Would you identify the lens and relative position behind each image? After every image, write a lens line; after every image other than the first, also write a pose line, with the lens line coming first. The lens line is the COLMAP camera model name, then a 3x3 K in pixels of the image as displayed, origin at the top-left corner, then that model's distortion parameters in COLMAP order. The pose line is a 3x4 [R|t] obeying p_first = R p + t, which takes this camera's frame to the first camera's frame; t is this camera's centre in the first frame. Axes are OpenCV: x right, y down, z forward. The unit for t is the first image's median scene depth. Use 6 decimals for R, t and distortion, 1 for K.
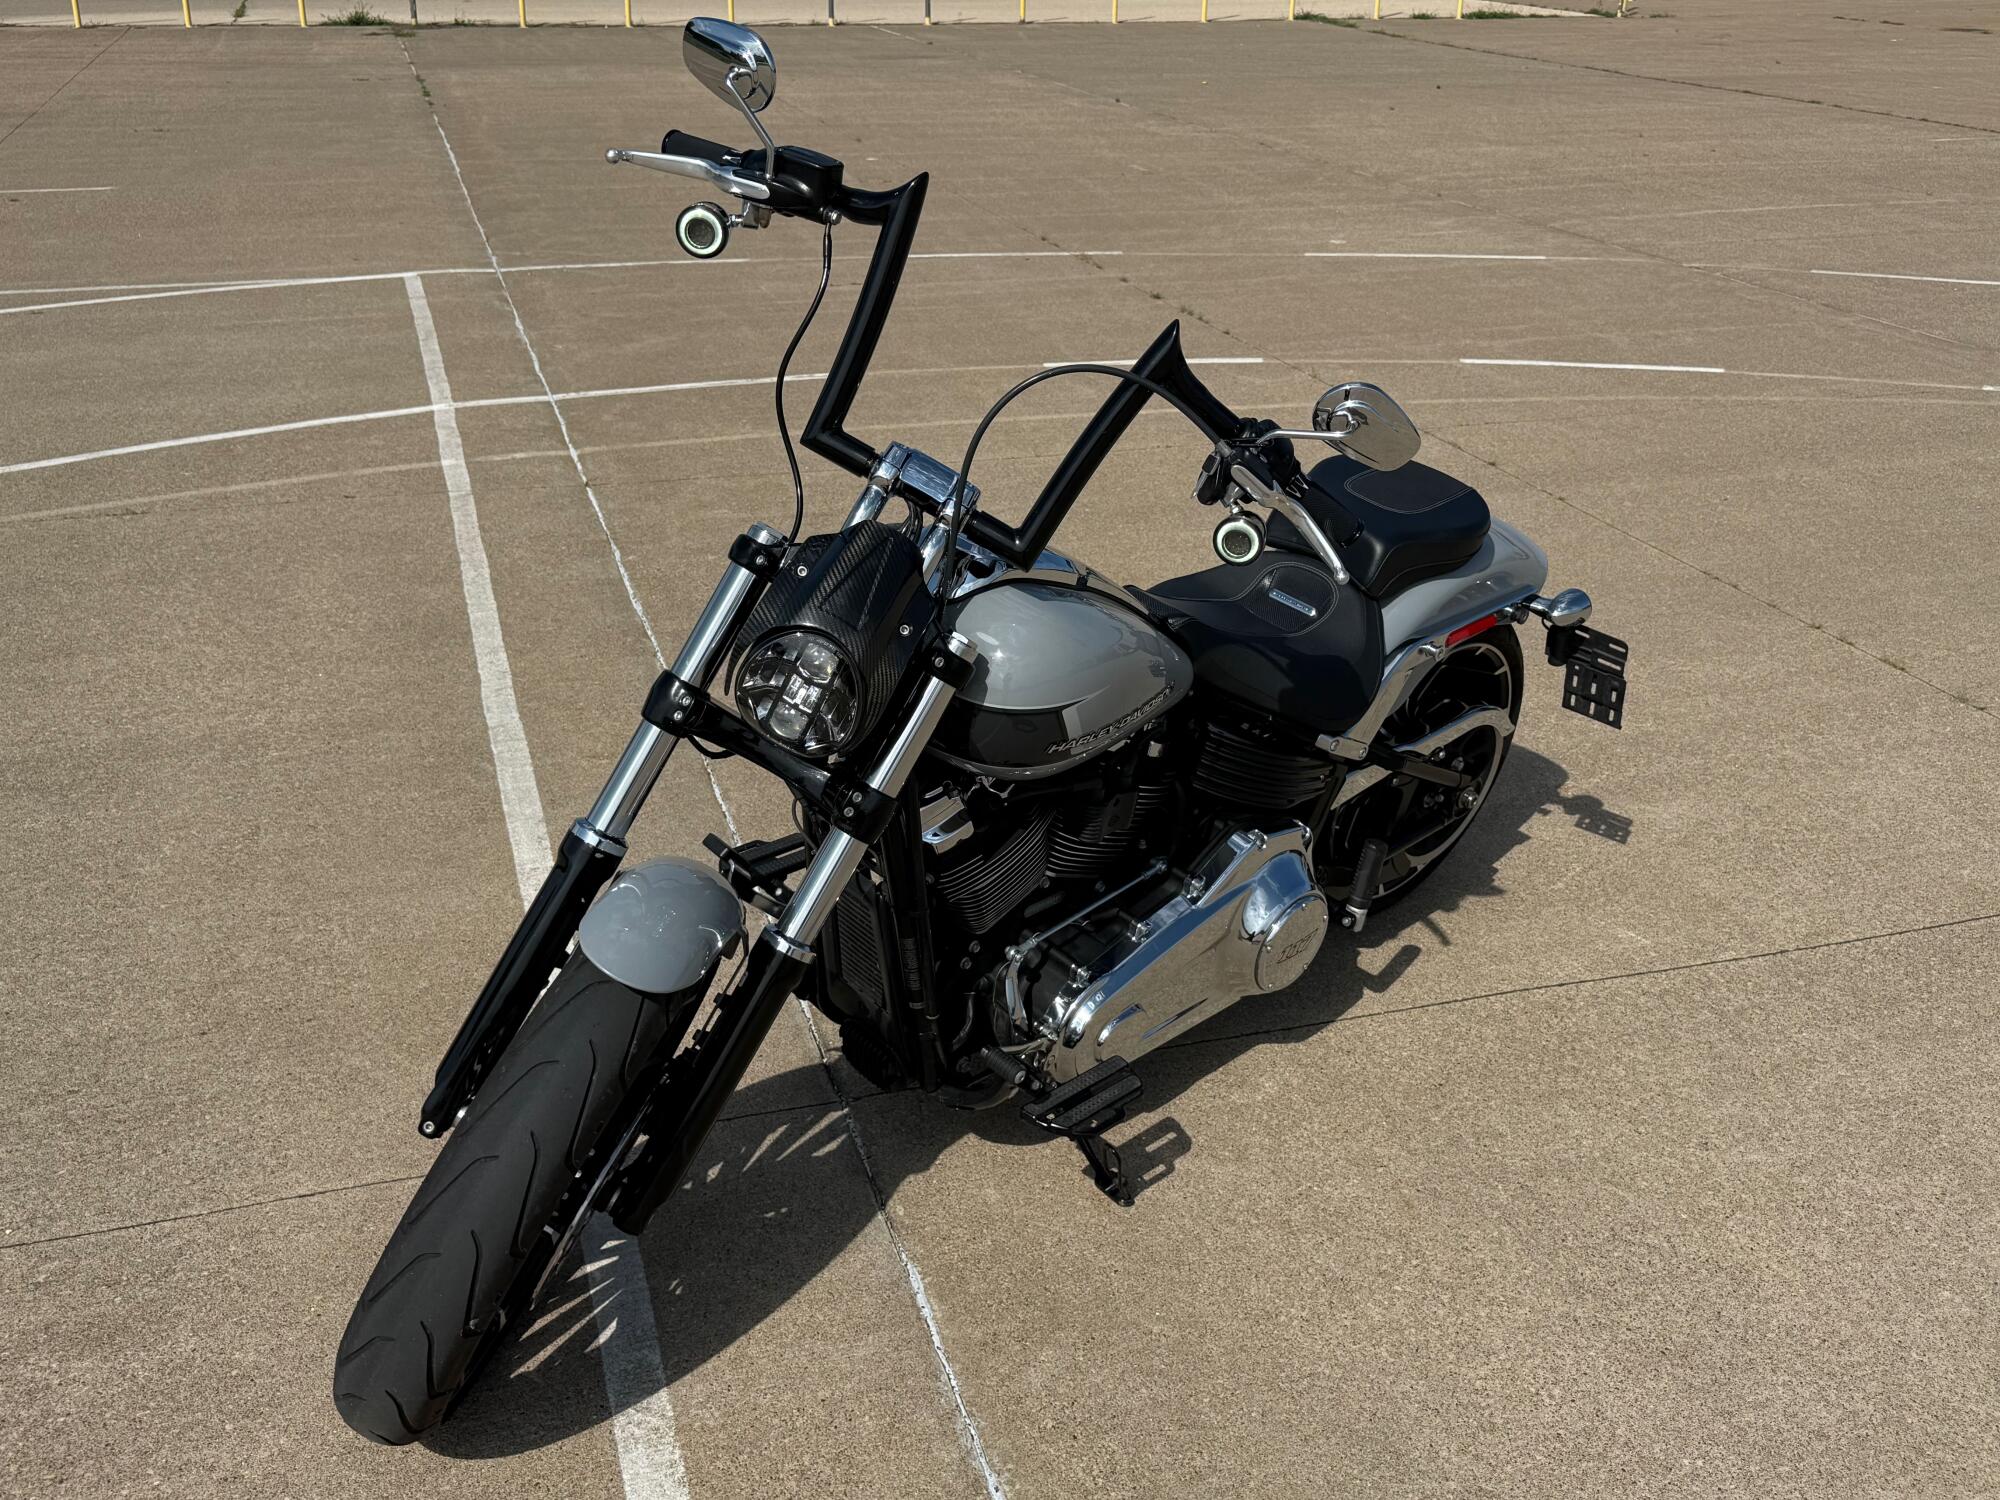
lens RADIAL K [[1975.1, 0, 1000.0], [0, 1975.1, 750.0], [0, 0, 1]] dist [0.108178, -0.185360]
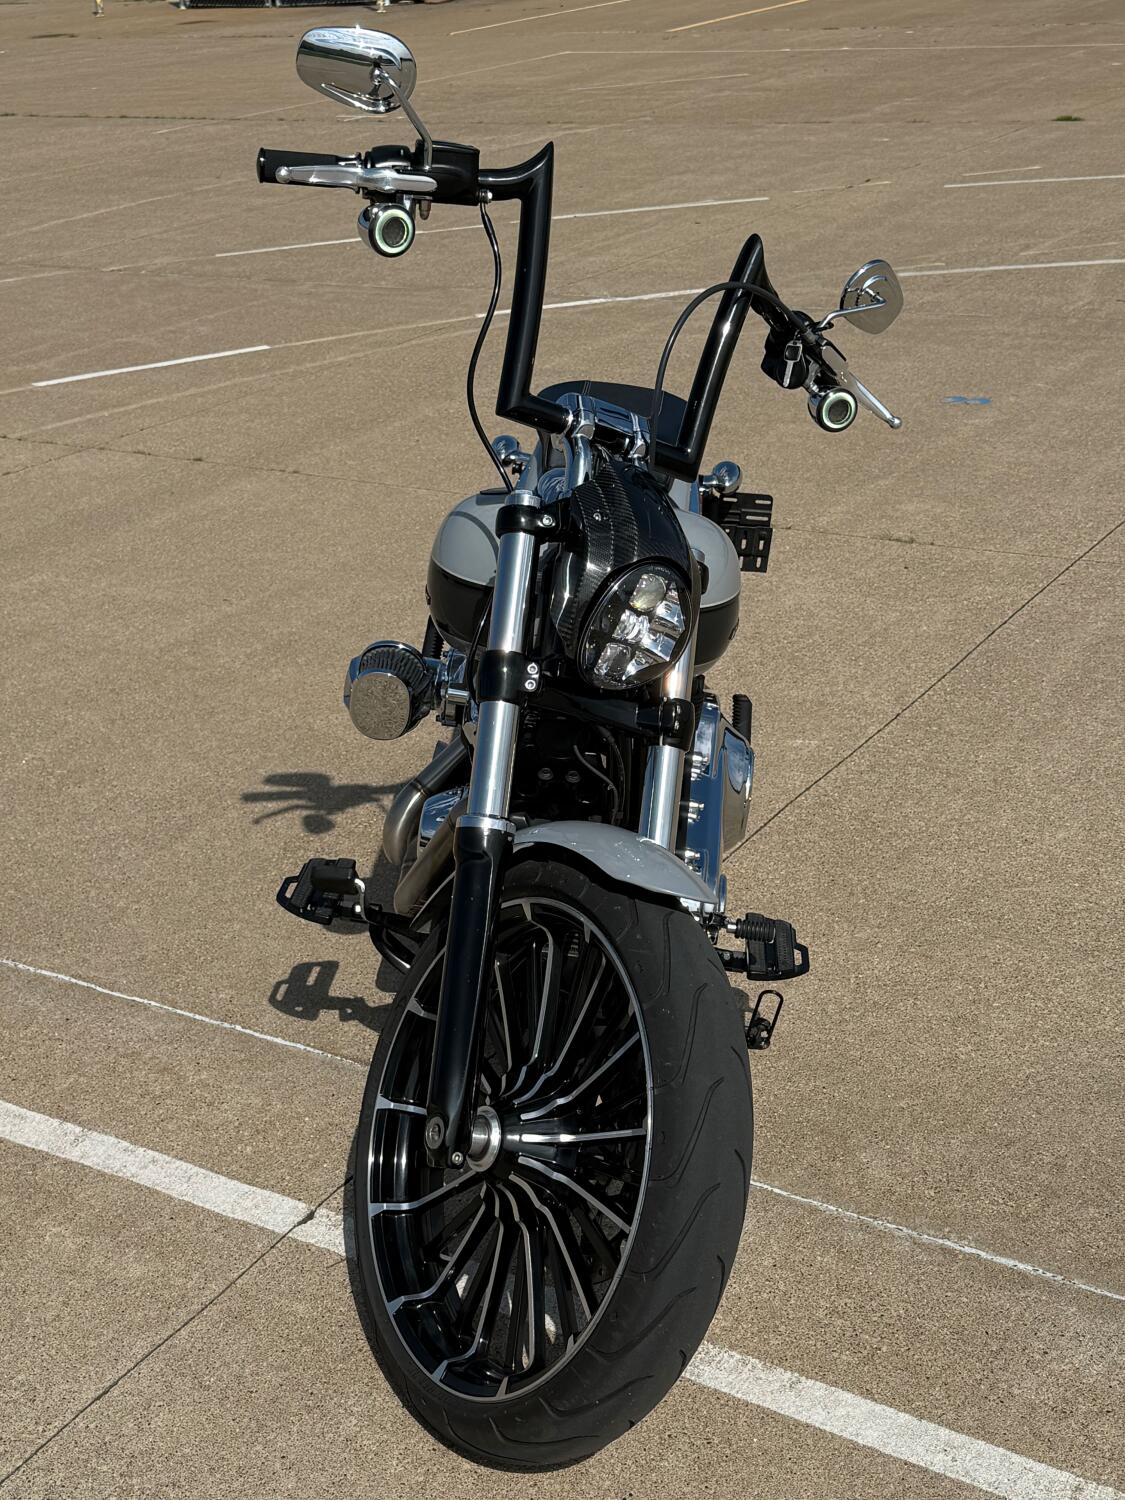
lens RADIAL K [[2134.3, 0, 530.2], [0, 2134.3, 723.2], [0, 0, 1]] dist [0.108928, 0.108441]
pose [[0.761526, -0.291924, 0.578669, -0.651464], [0.322067, 0.945232, 0.053008, -0.044754], [-0.562451, 0.146003, 0.813838, 0.074755]]
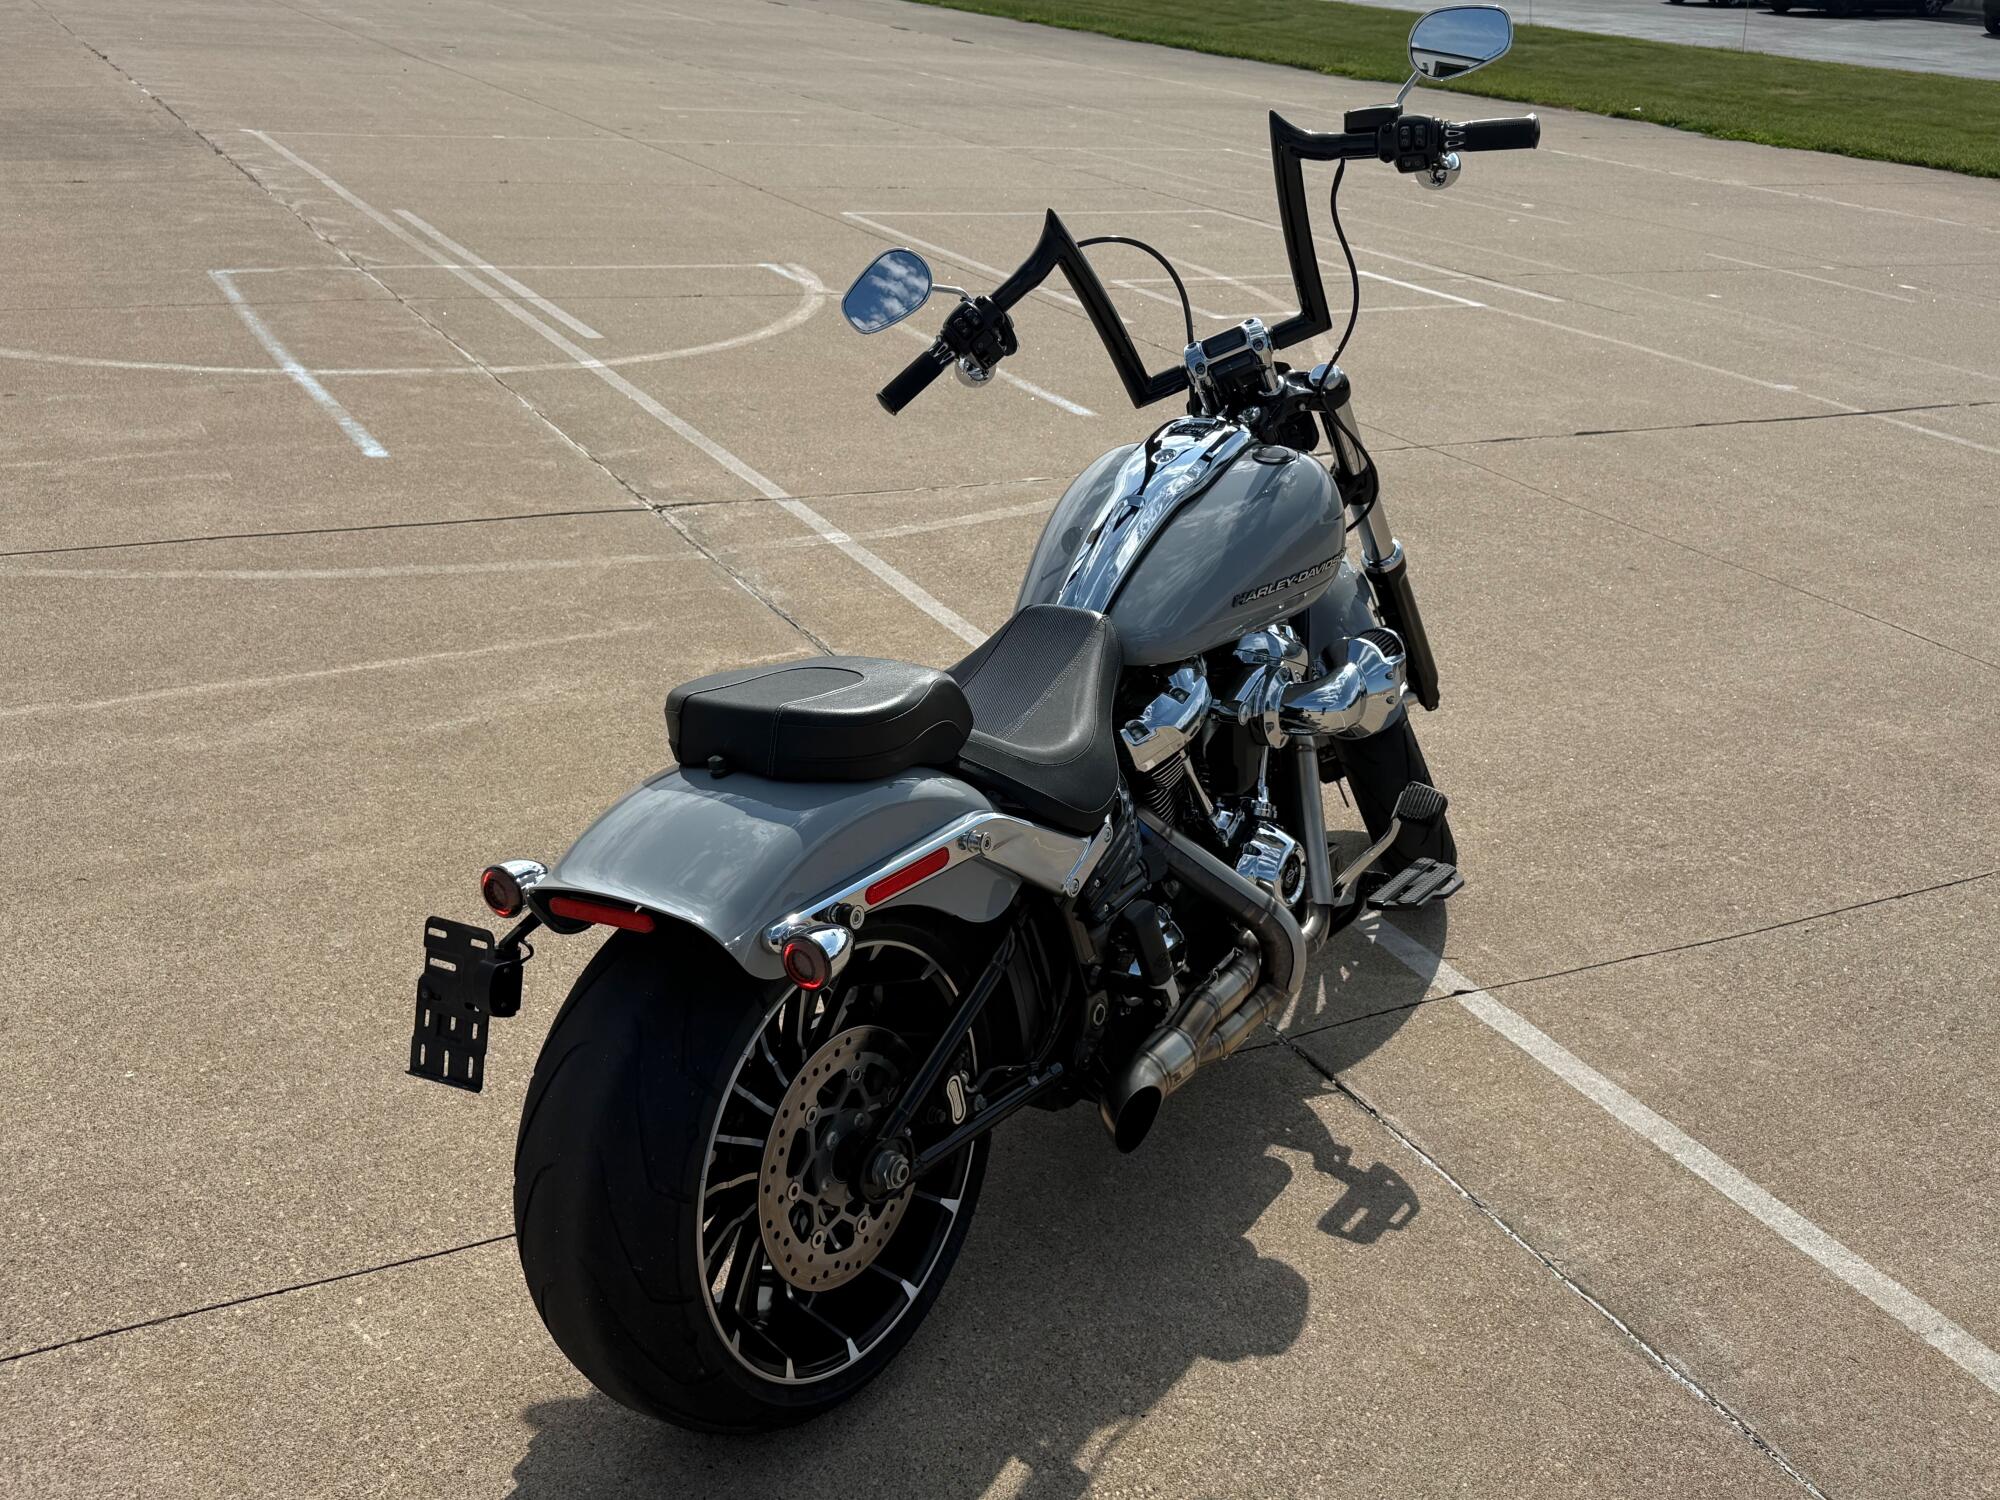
lens RADIAL K [[1964.1, 0, 984.9], [0, 1964.1, 757.6], [0, 0, 1]] dist [0.150277, -0.306704]
pose [[-0.977814, 0.005475, -0.209402, 0.309081], [-0.149752, 0.680719, 0.717074, -0.683015], [0.146470, 0.732524, -0.664797, 1.639690]]
